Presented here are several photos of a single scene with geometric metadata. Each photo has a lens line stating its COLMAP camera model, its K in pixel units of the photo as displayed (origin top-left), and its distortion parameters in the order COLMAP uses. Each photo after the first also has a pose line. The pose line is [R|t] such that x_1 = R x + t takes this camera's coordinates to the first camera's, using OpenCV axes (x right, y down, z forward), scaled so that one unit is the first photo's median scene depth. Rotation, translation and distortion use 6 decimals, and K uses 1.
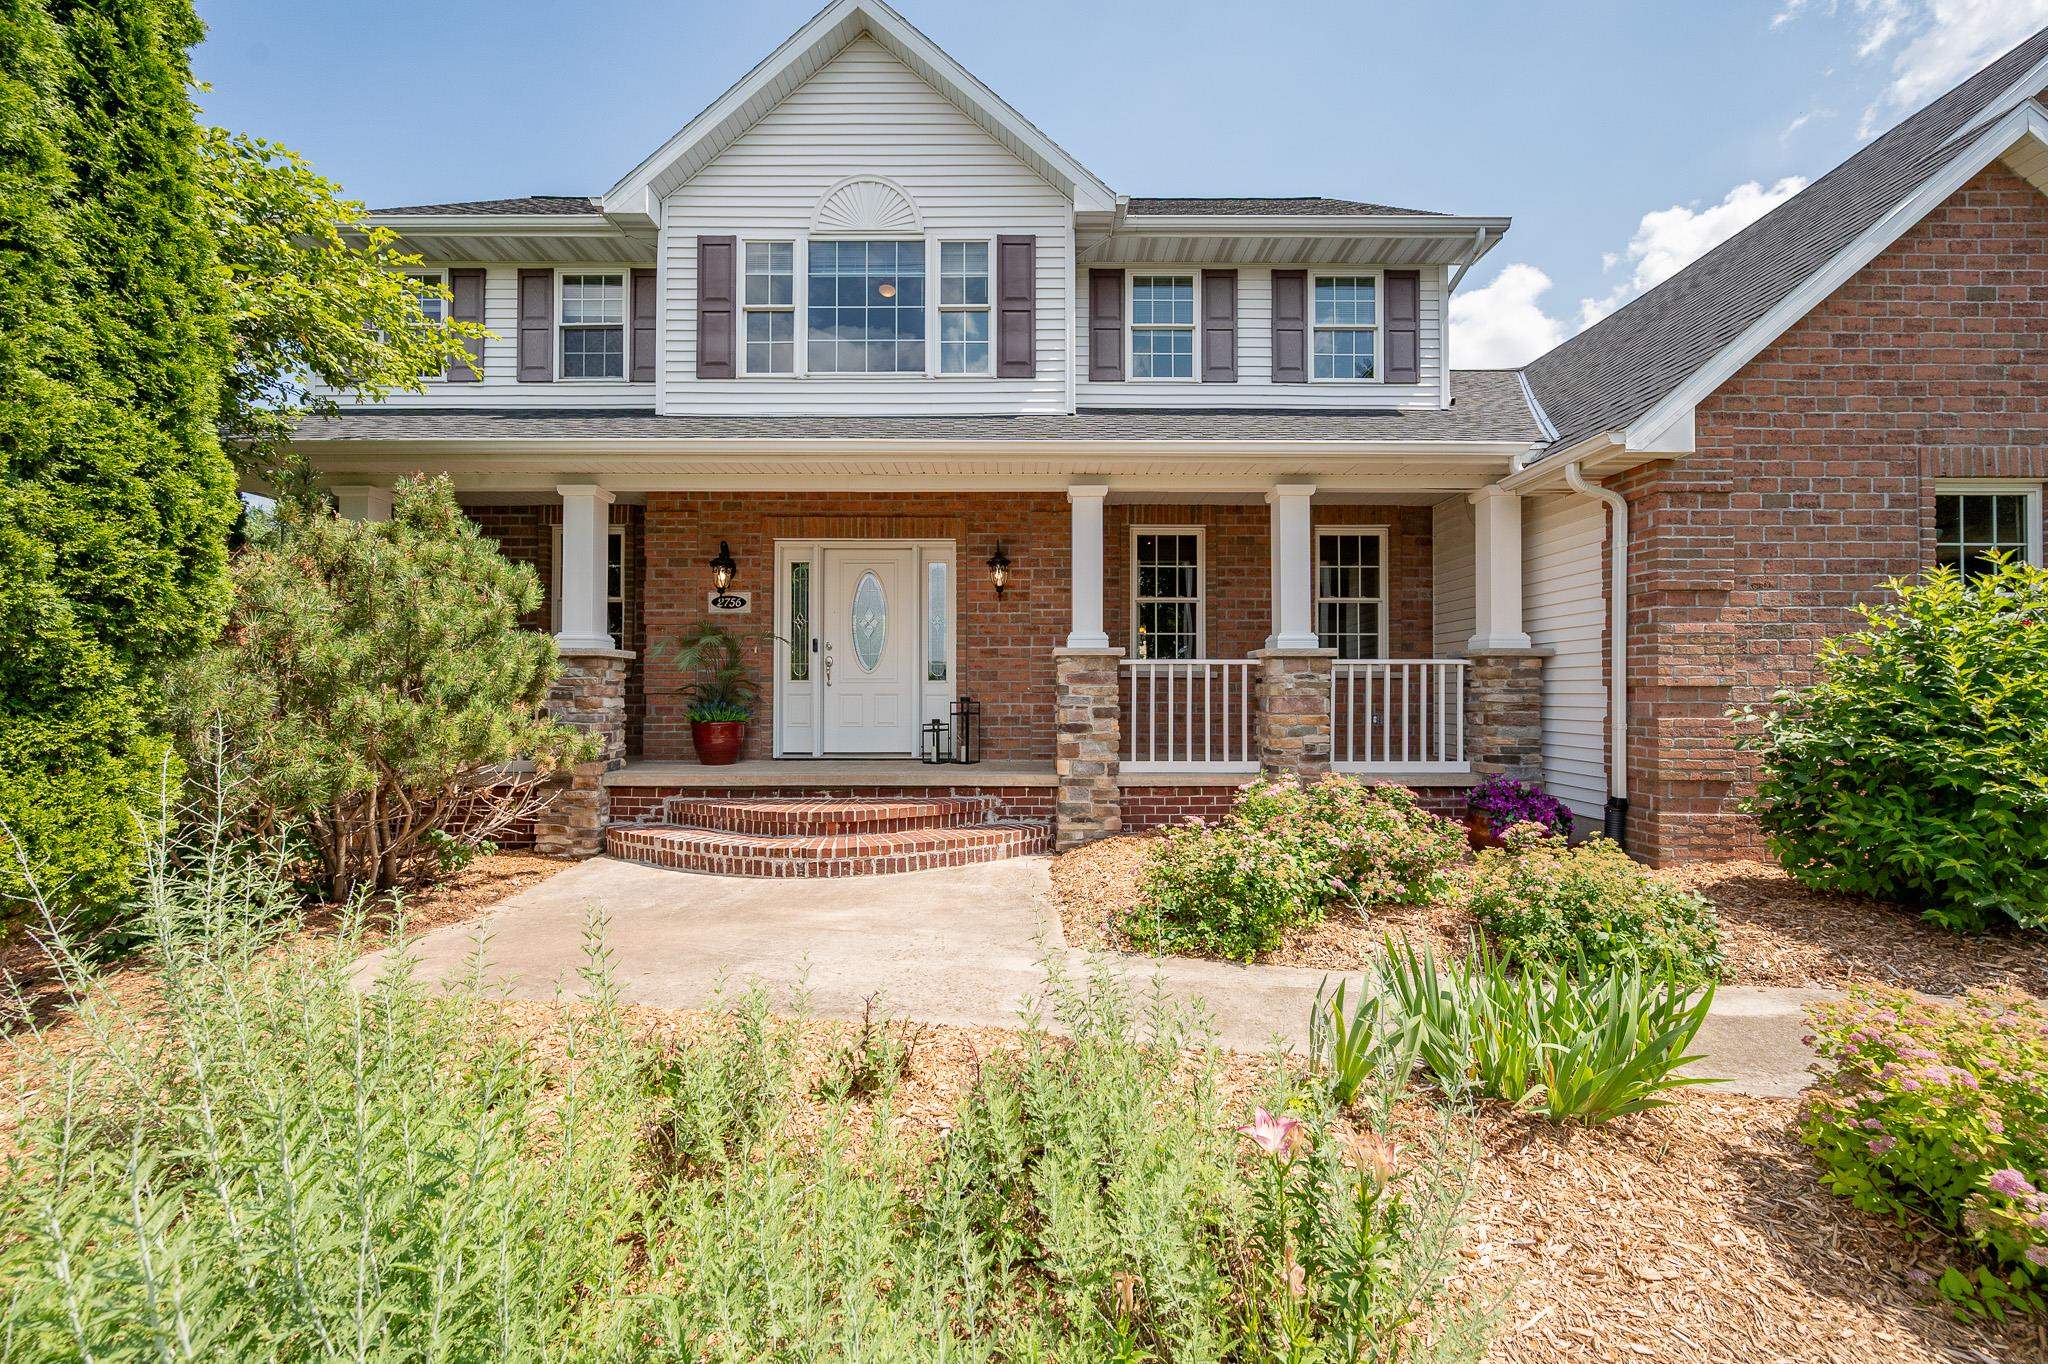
lens RADIAL K [[867.6, 0, 1034.7], [0, 867.6, 673.4], [0, 0, 1]] dist [-0.000951, 0.000134]
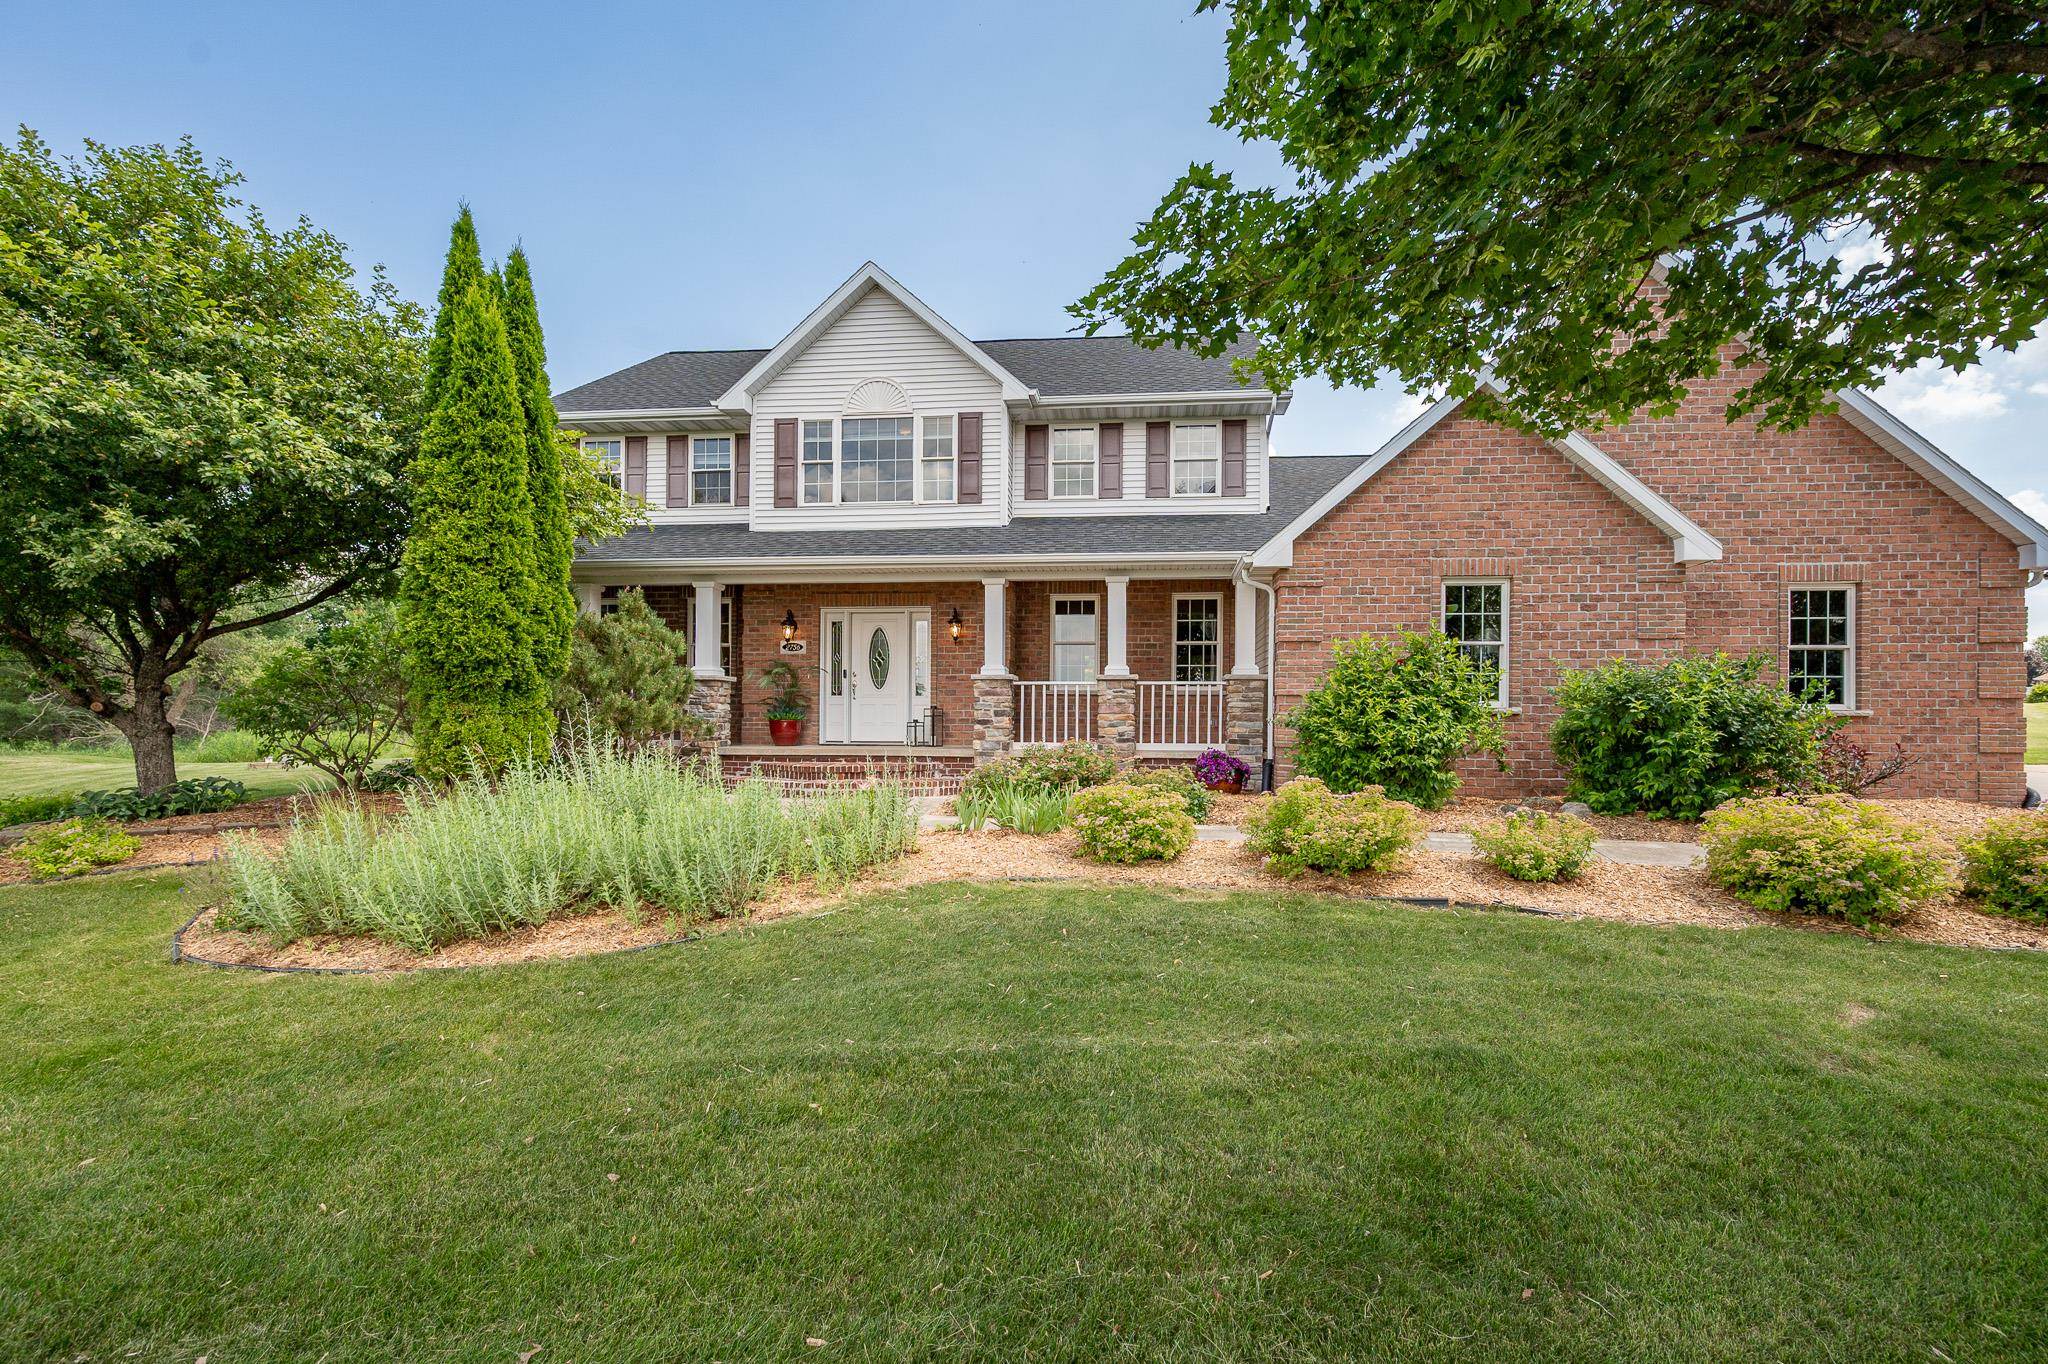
lens RADIAL K [[829.2, 0, 1031.5], [0, 829.2, 705.4], [0, 0, 1]] dist [0.000347, -0.000076]
pose [[0.994703, 0.002495, -0.102763, 0.247063], [-0.002079, 0.999989, 0.004157, 0.019291], [0.102772, -0.003921, 0.994697, -0.487176]]
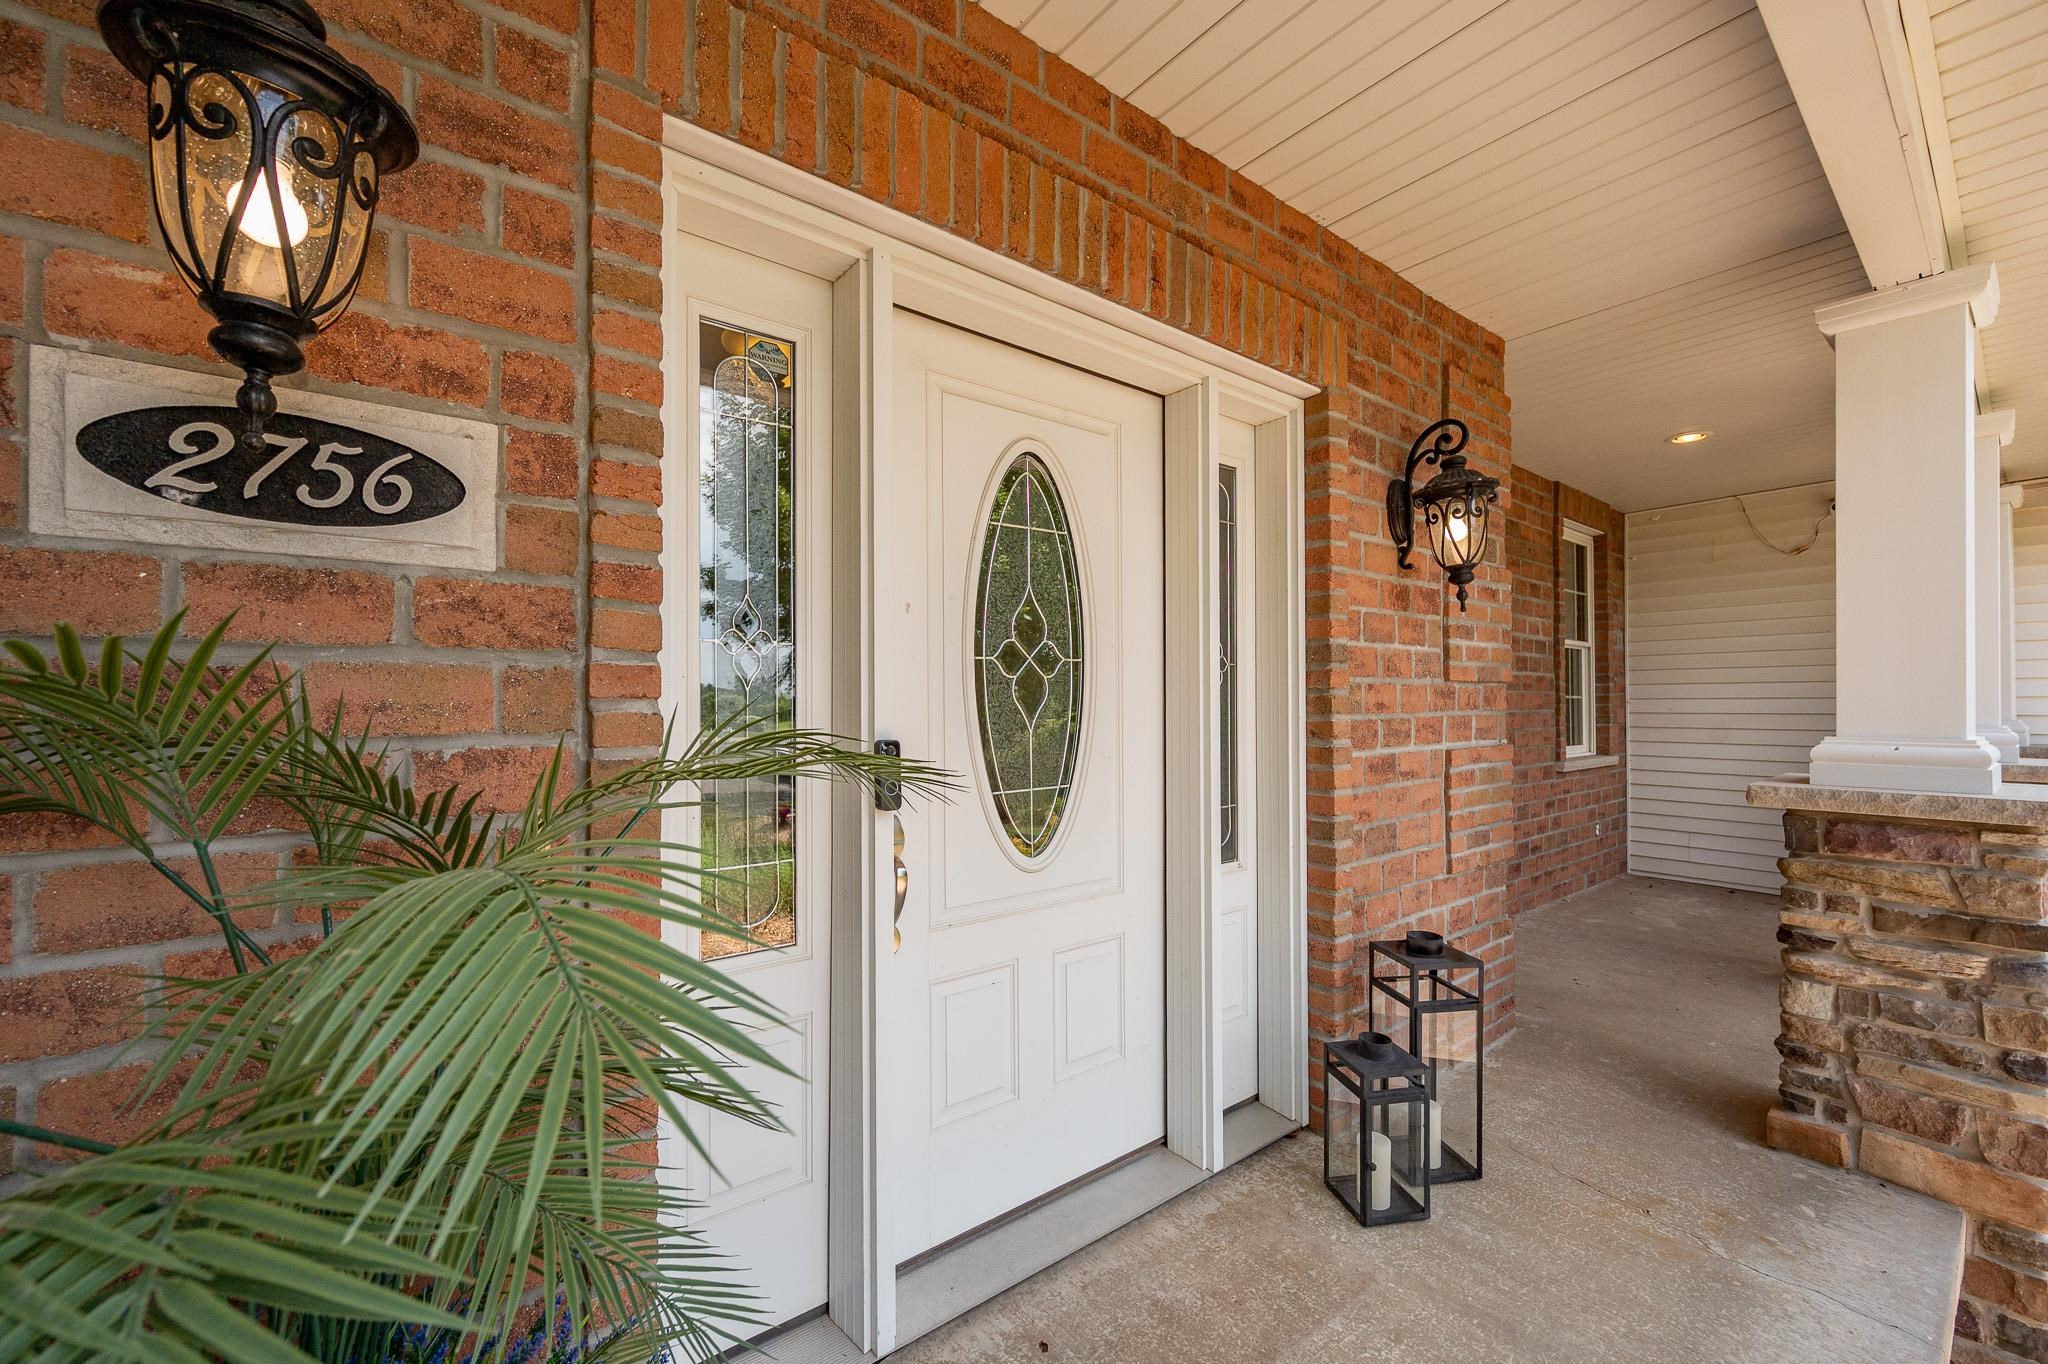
lens RADIAL K [[829.2, 0, 1031.5], [0, 829.2, 705.4], [0, 0, 1]] dist [0.000347, -0.000076]
pose [[0.770466, -0.003836, 0.637469, -0.344131], [0.001709, 0.999991, 0.003953, -0.048677], [-0.637479, -0.001956, 0.770466, 0.838344]]
